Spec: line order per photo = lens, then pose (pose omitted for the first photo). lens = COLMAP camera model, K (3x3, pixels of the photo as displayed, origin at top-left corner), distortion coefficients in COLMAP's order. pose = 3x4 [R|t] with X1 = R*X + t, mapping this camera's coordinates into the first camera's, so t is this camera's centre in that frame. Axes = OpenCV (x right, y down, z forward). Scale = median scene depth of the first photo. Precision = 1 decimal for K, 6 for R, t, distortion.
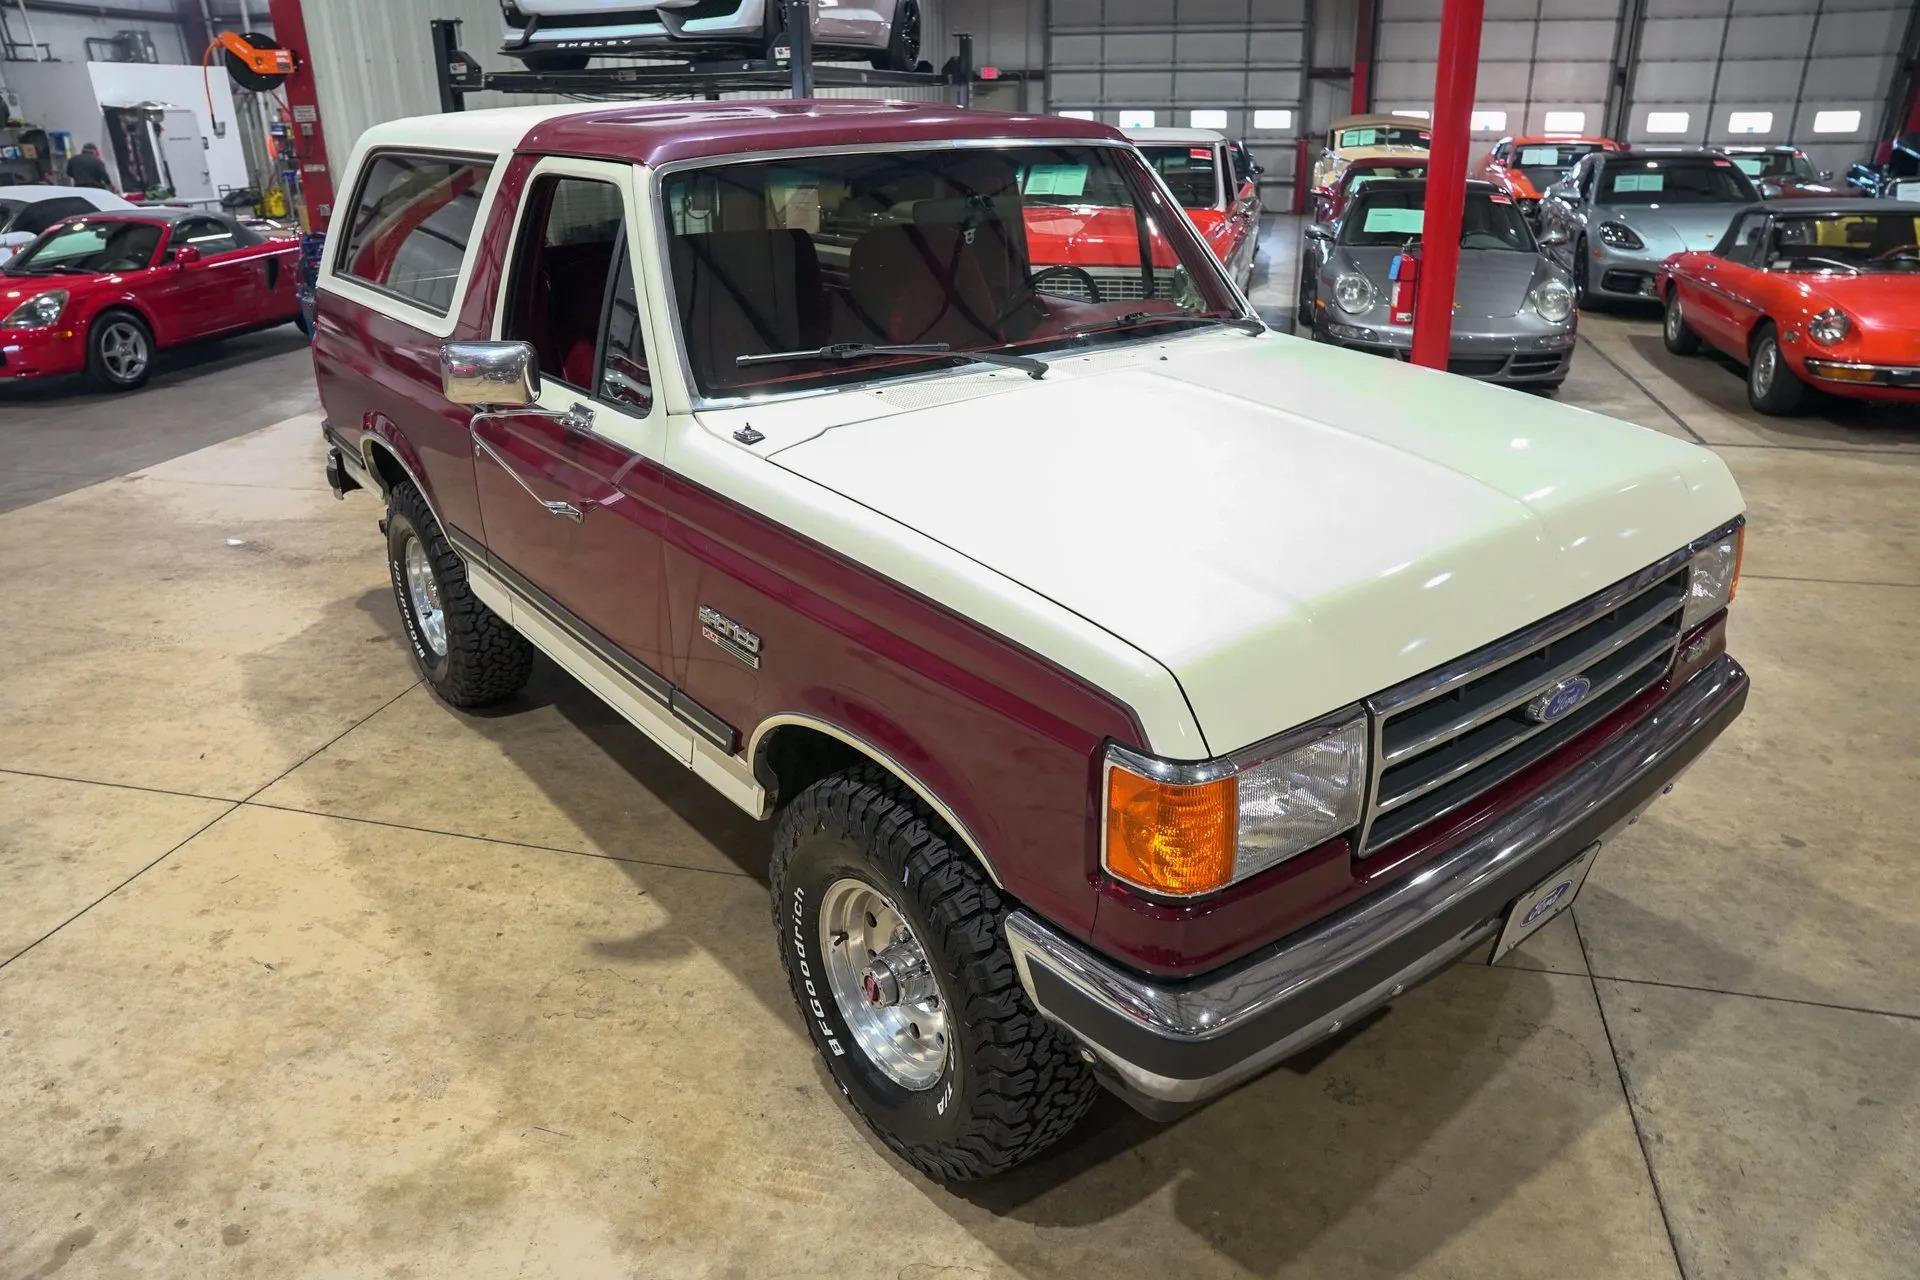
lens RADIAL K [[1319.1, 0, 966.8], [0, 1319.1, 631.1], [0, 0, 1]] dist [-0.144122, 0.116708]
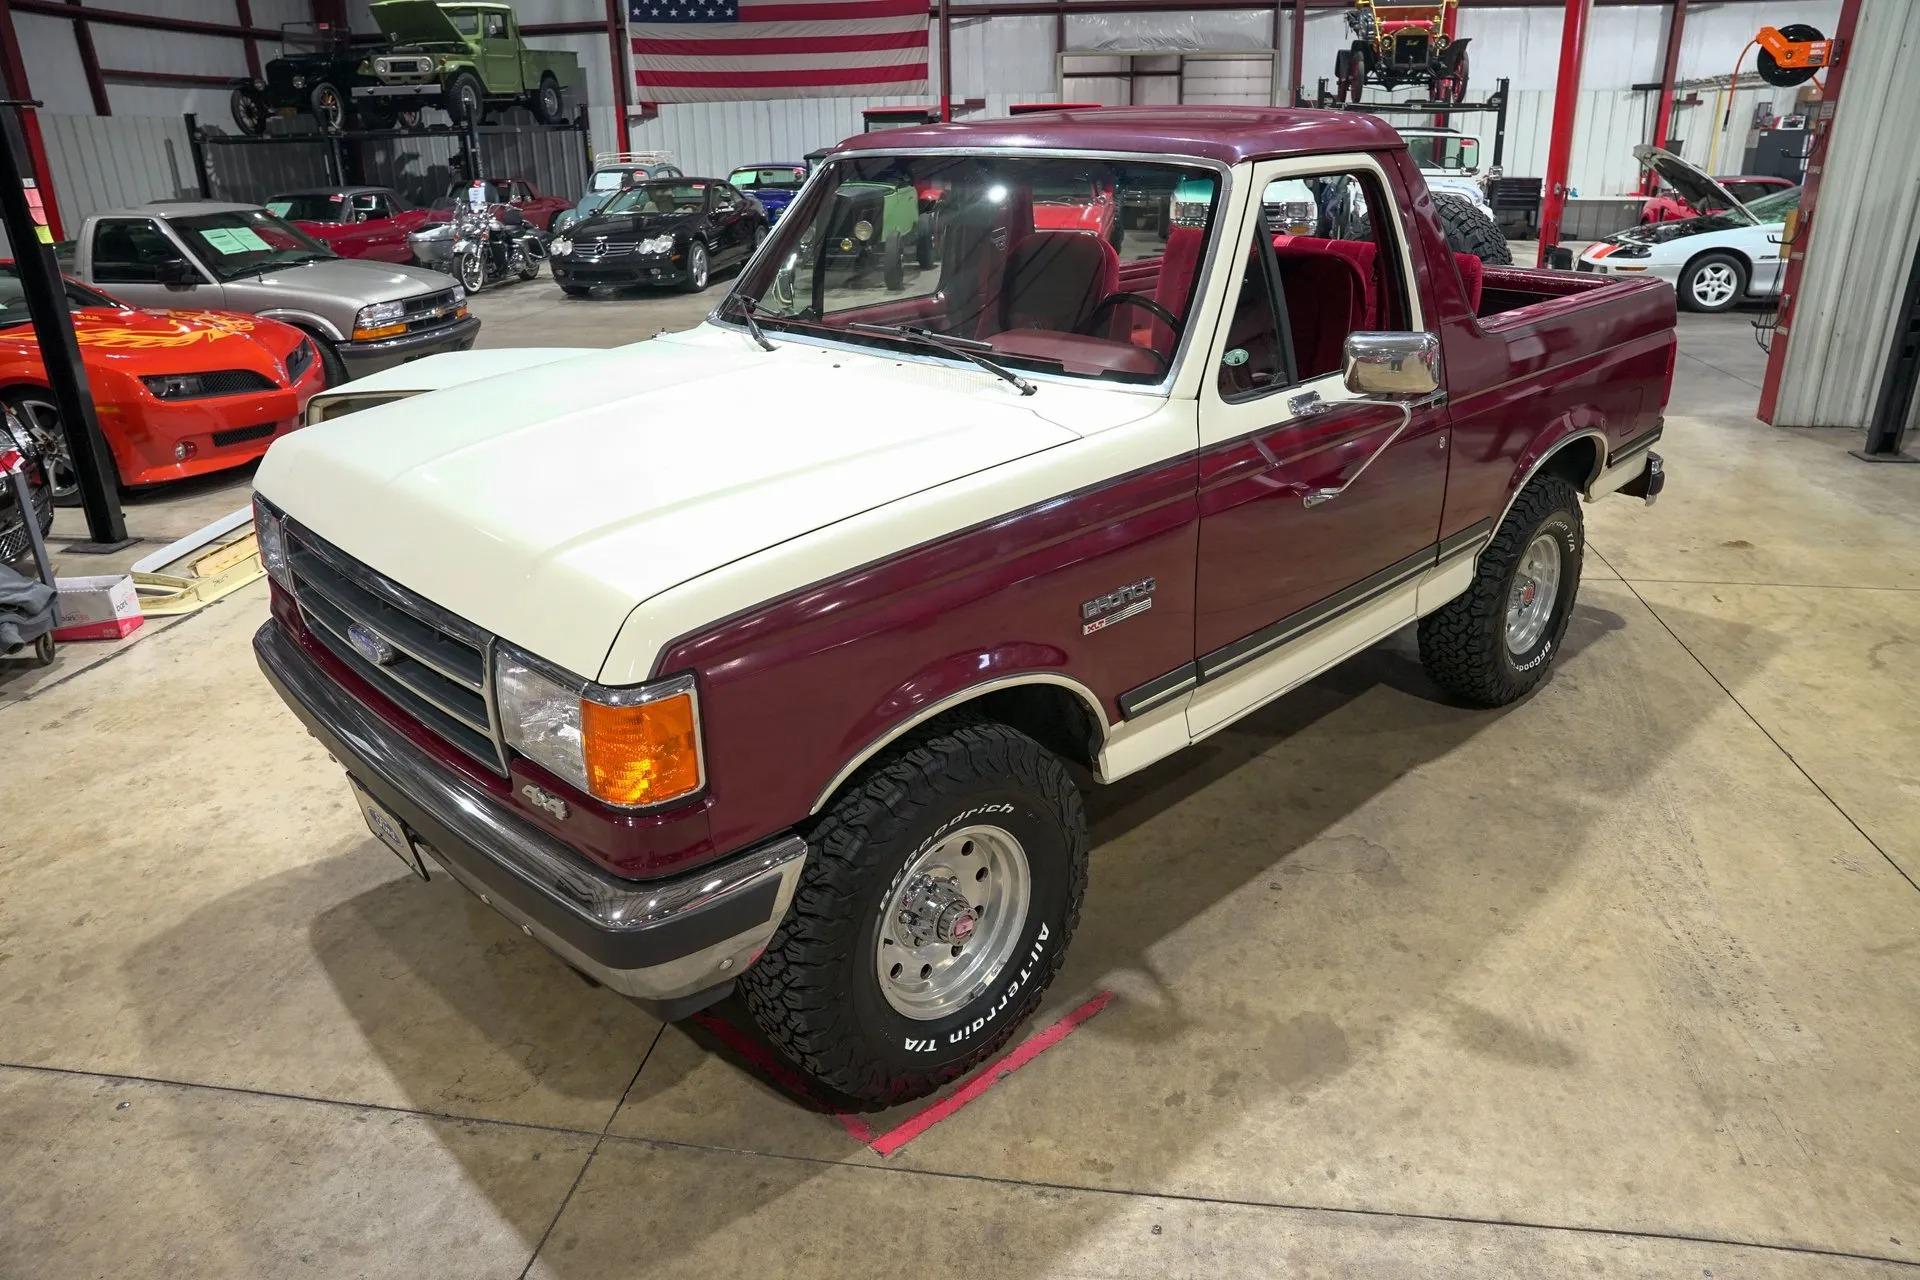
lens RADIAL K [[1318.3, 0, 970.1], [0, 1318.3, 638.3], [0, 0, 1]] dist [-0.144955, 0.118444]
pose [[0.090697, 0.377397, -0.921600, 1.248130], [-0.363777, 0.874019, 0.322112, -0.411906], [0.927060, 0.306042, 0.216559, 0.991699]]
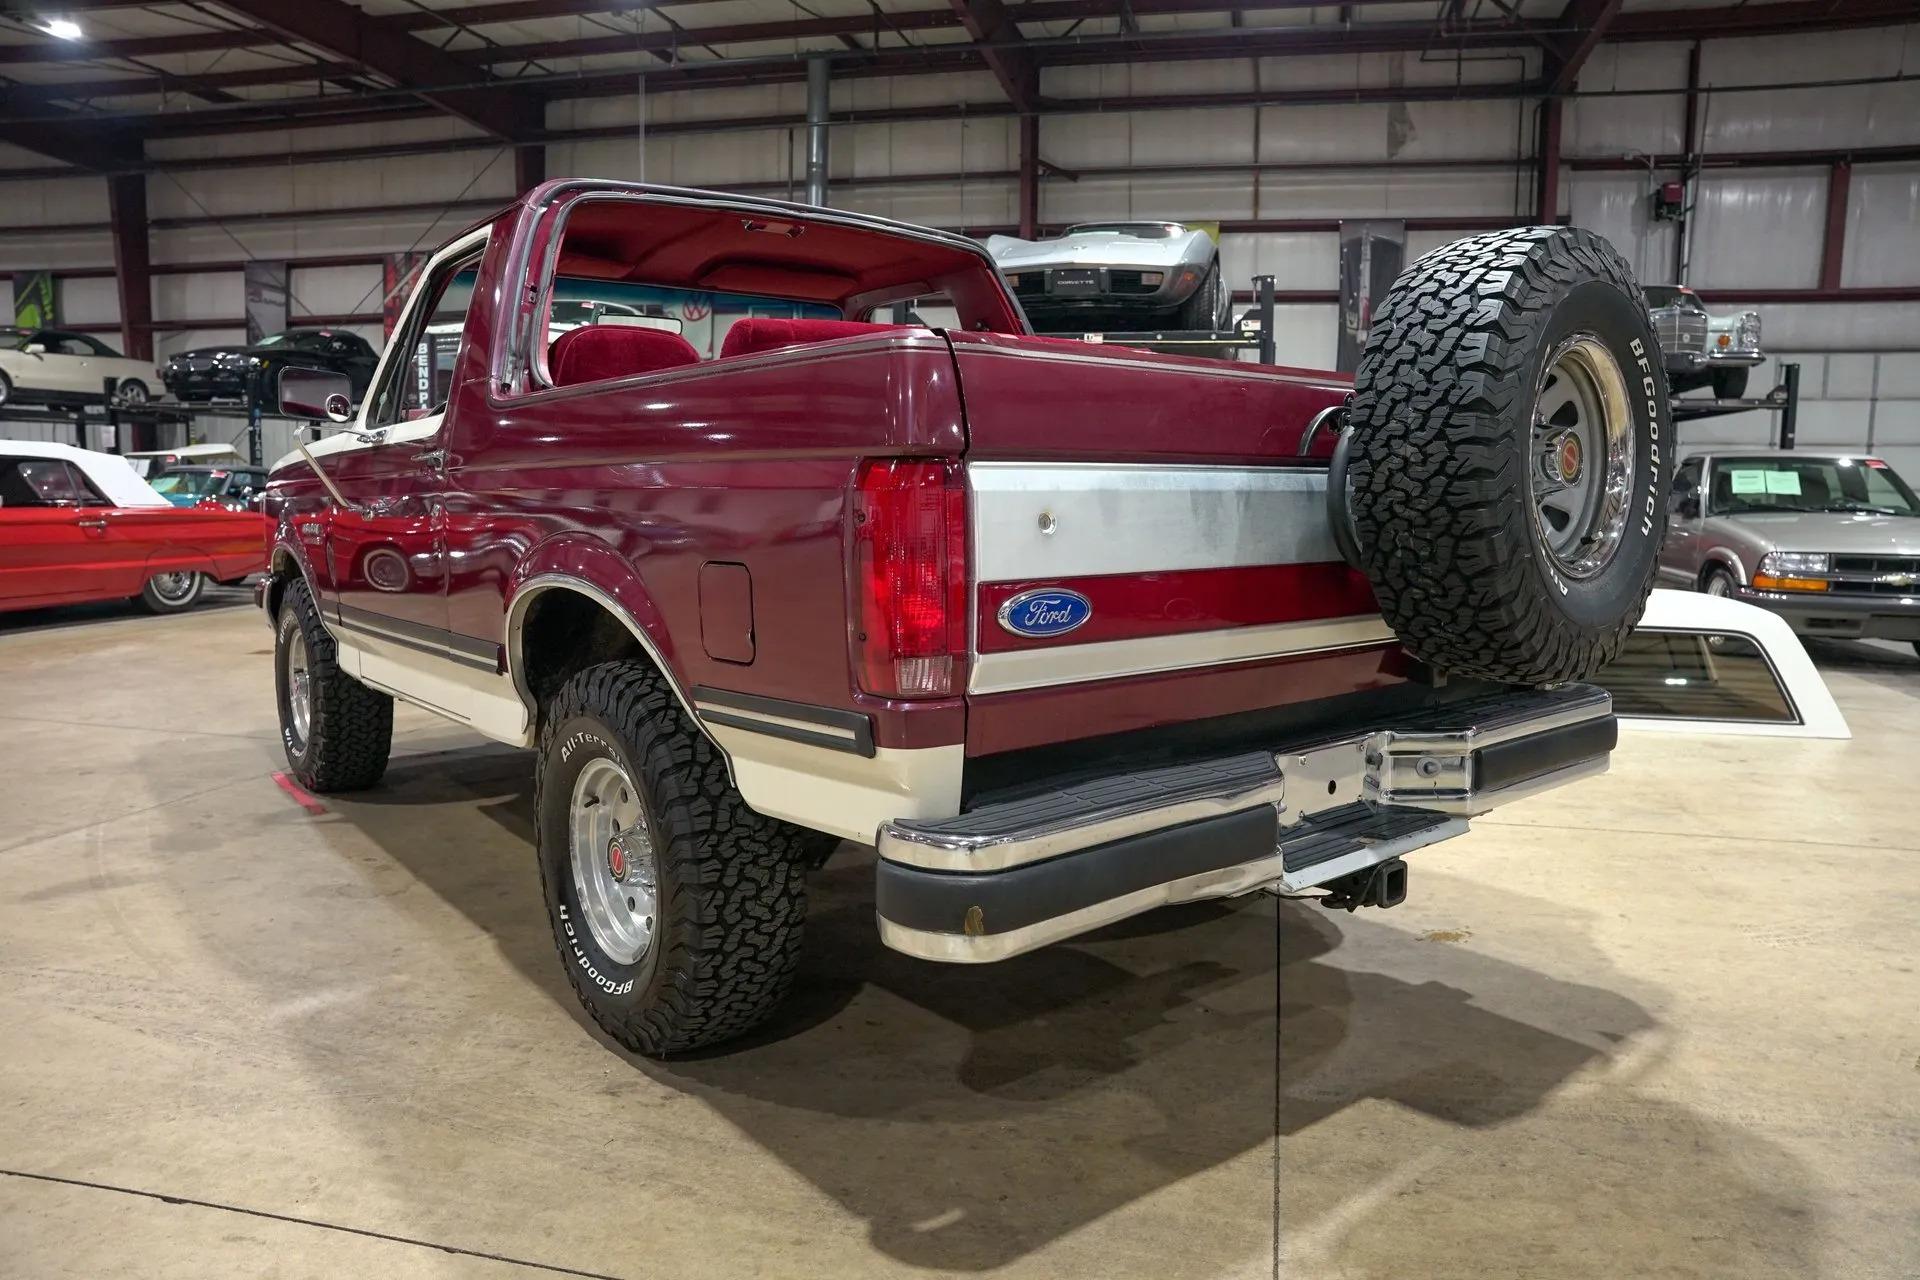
lens RADIAL K [[1316.1, 0, 963.9], [0, 1316.1, 634.5], [0, 0, 1]] dist [-0.142930, 0.113536]
pose [[-0.999969, 0.002841, -0.007408, -0.372948], [-0.001112, 0.874294, 0.485395, -0.790181], [0.007856, 0.485388, -0.874263, 2.662742]]
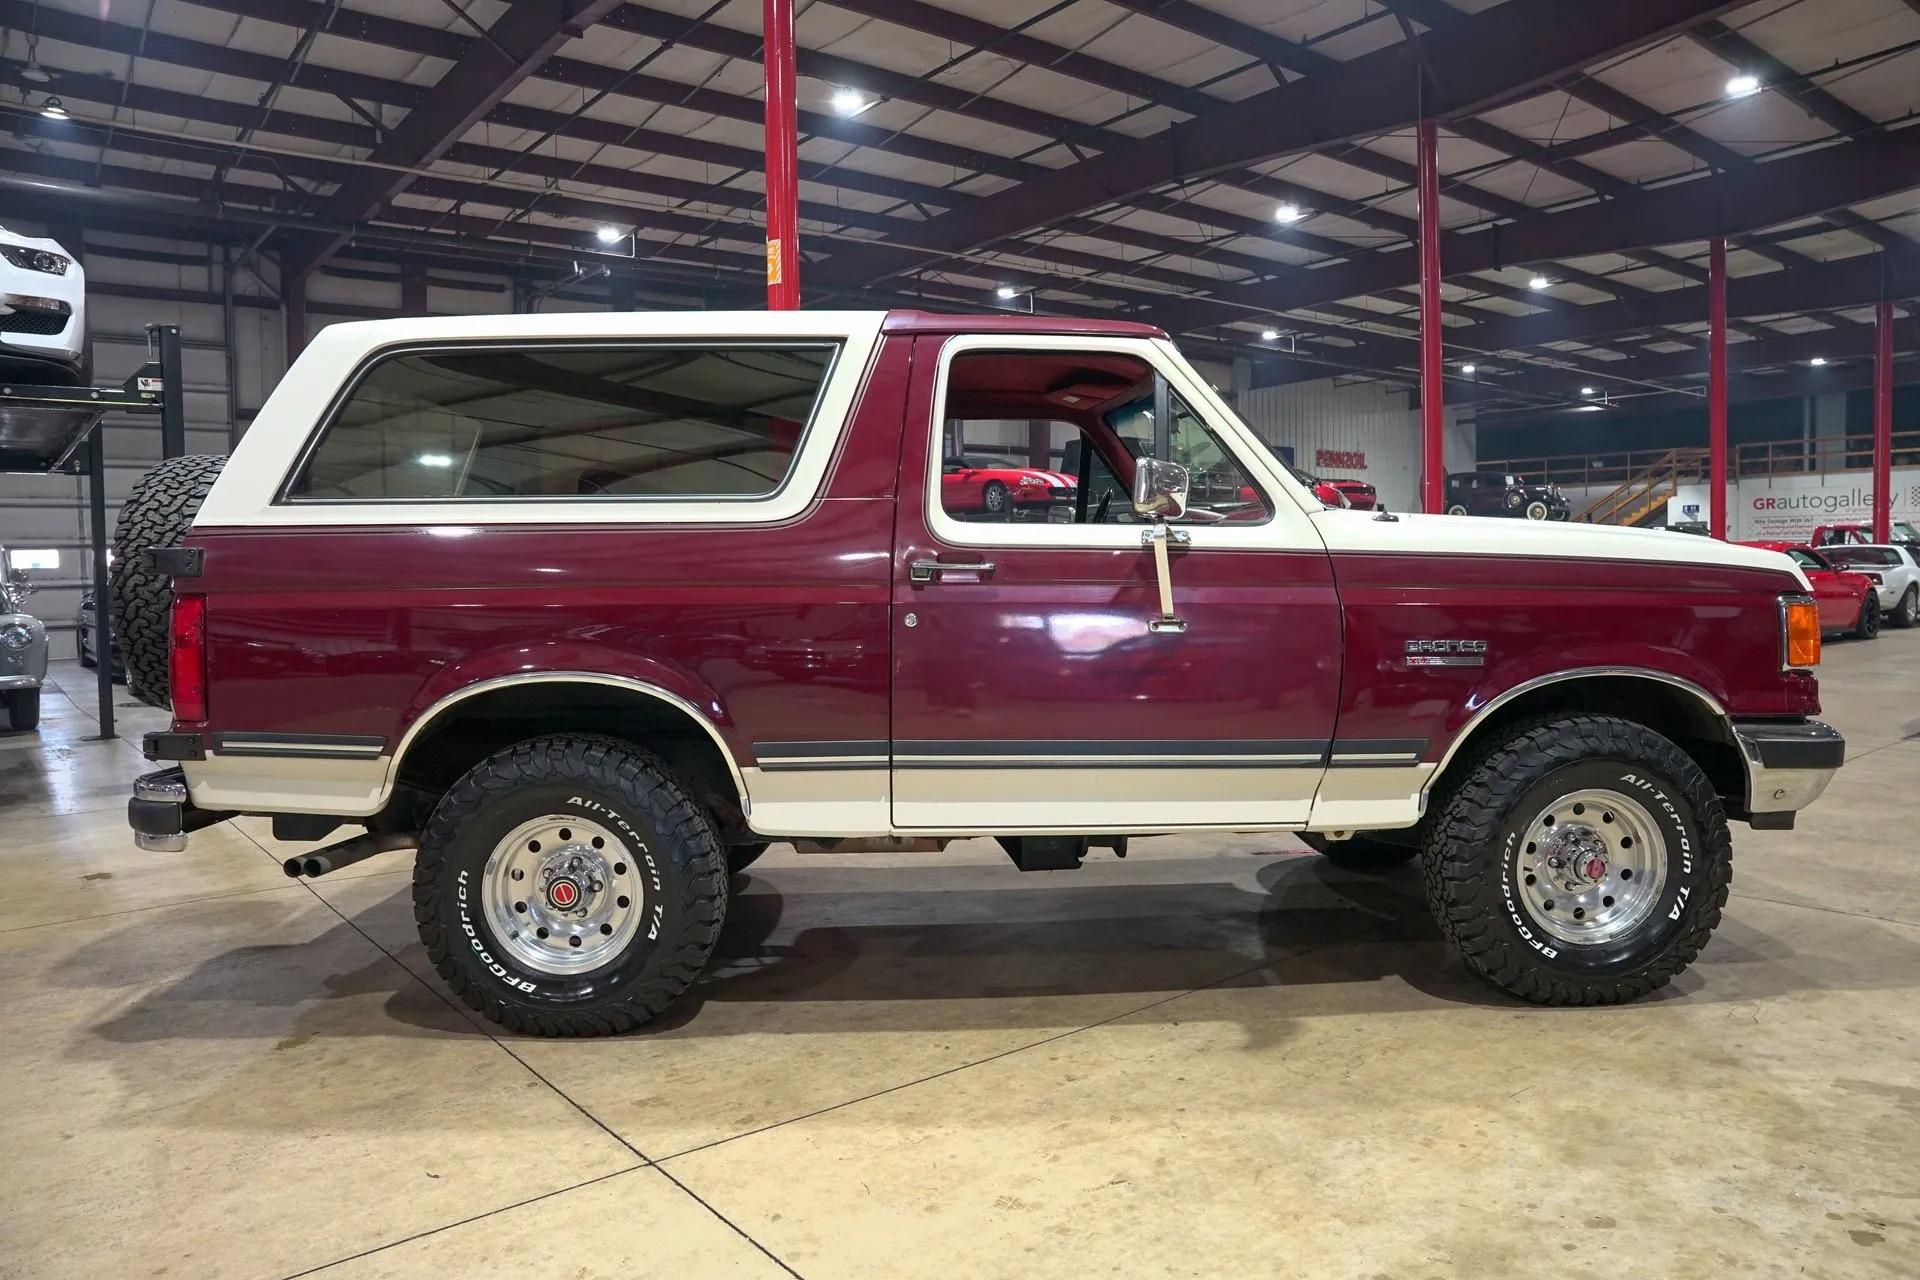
lens RADIAL K [[1316.1, 0, 963.9], [0, 1316.1, 634.5], [0, 0, 1]] dist [-0.142930, 0.113536]
pose [[0.601257, -0.037480, 0.798176, -1.355452], [0.310887, 0.931168, -0.190463, 0.075005], [-0.736097, 0.362660, 0.571523, 0.532751]]
